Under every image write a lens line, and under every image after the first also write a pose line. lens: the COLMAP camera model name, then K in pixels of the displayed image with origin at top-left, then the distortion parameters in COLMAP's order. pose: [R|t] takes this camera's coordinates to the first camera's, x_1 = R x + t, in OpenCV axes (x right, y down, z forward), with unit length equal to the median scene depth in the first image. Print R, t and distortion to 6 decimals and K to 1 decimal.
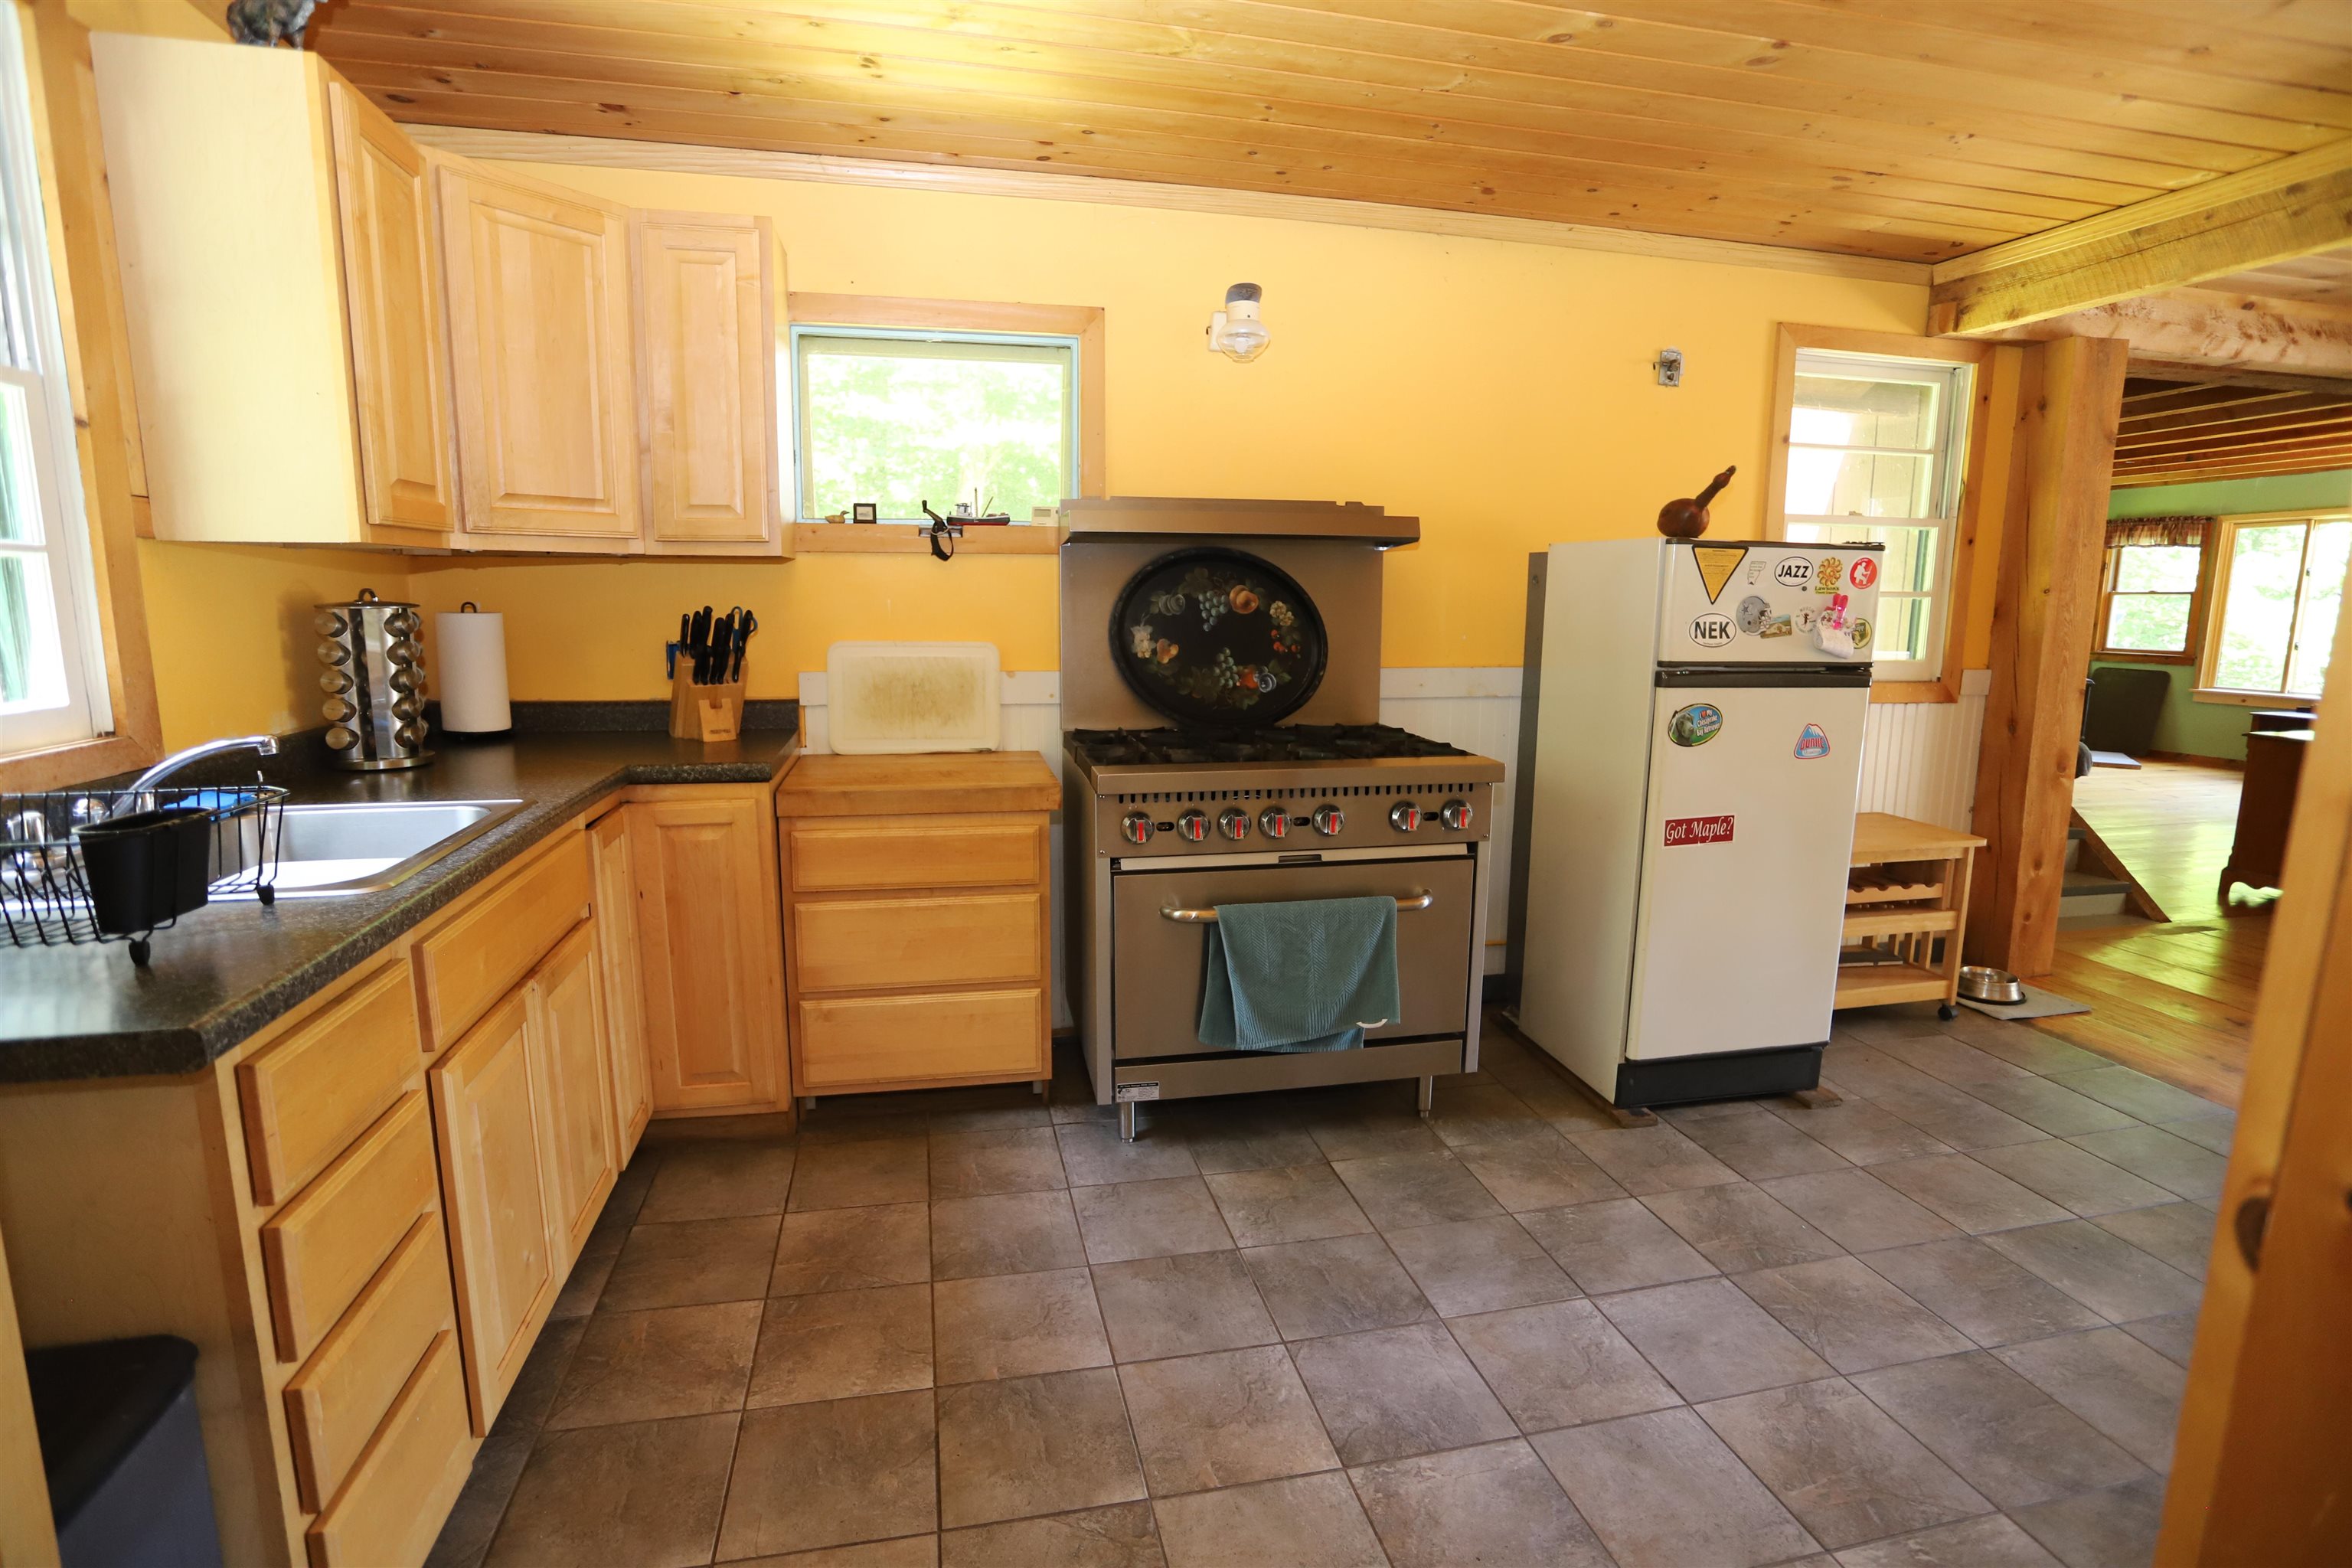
lens RADIAL K [[1135.9, 0, 1183.3], [0, 1135.9, 787.9], [0, 0, 1]] dist [-0.004137, -0.000426]
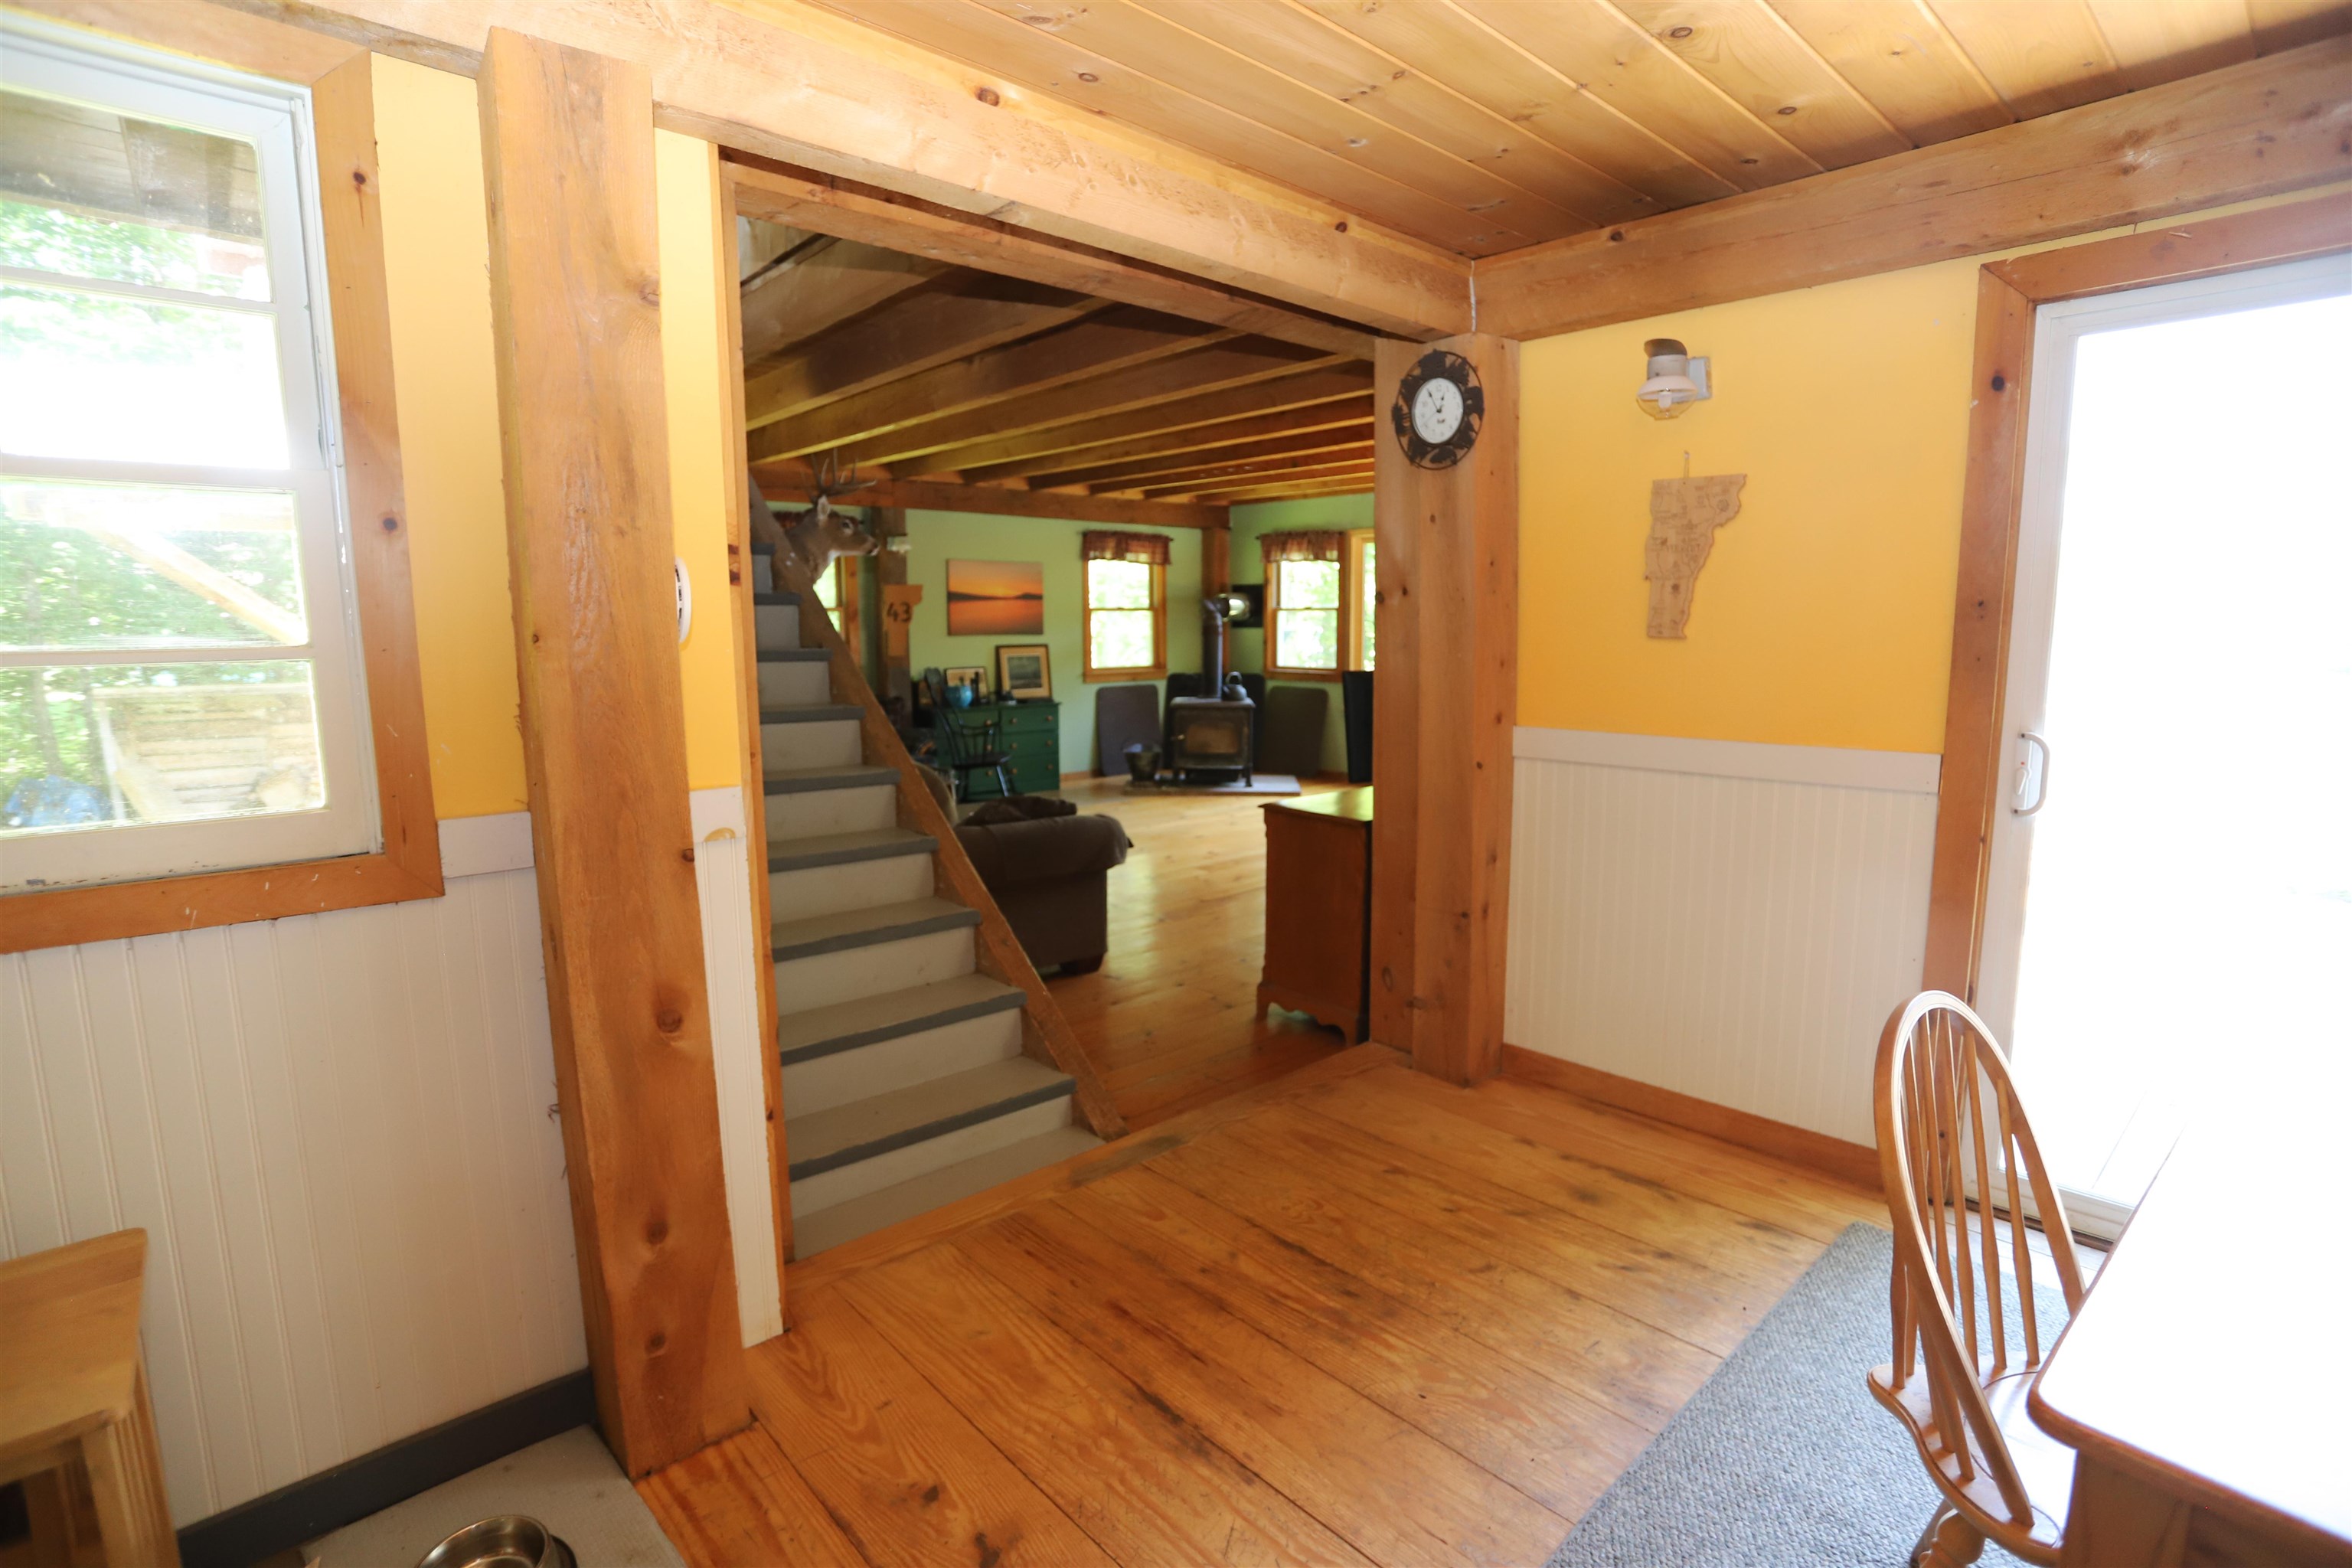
lens RADIAL K [[1135.9, 0, 1180.1], [0, 1135.9, 783.6], [0, 0, 1]] dist [-0.004137, -0.000426]
pose [[0.880654, -0.085117, 0.466052, 0.305363], [0.094713, 0.995501, 0.002843, -0.037951], [-0.464197, 0.041637, 0.884753, 0.202251]]
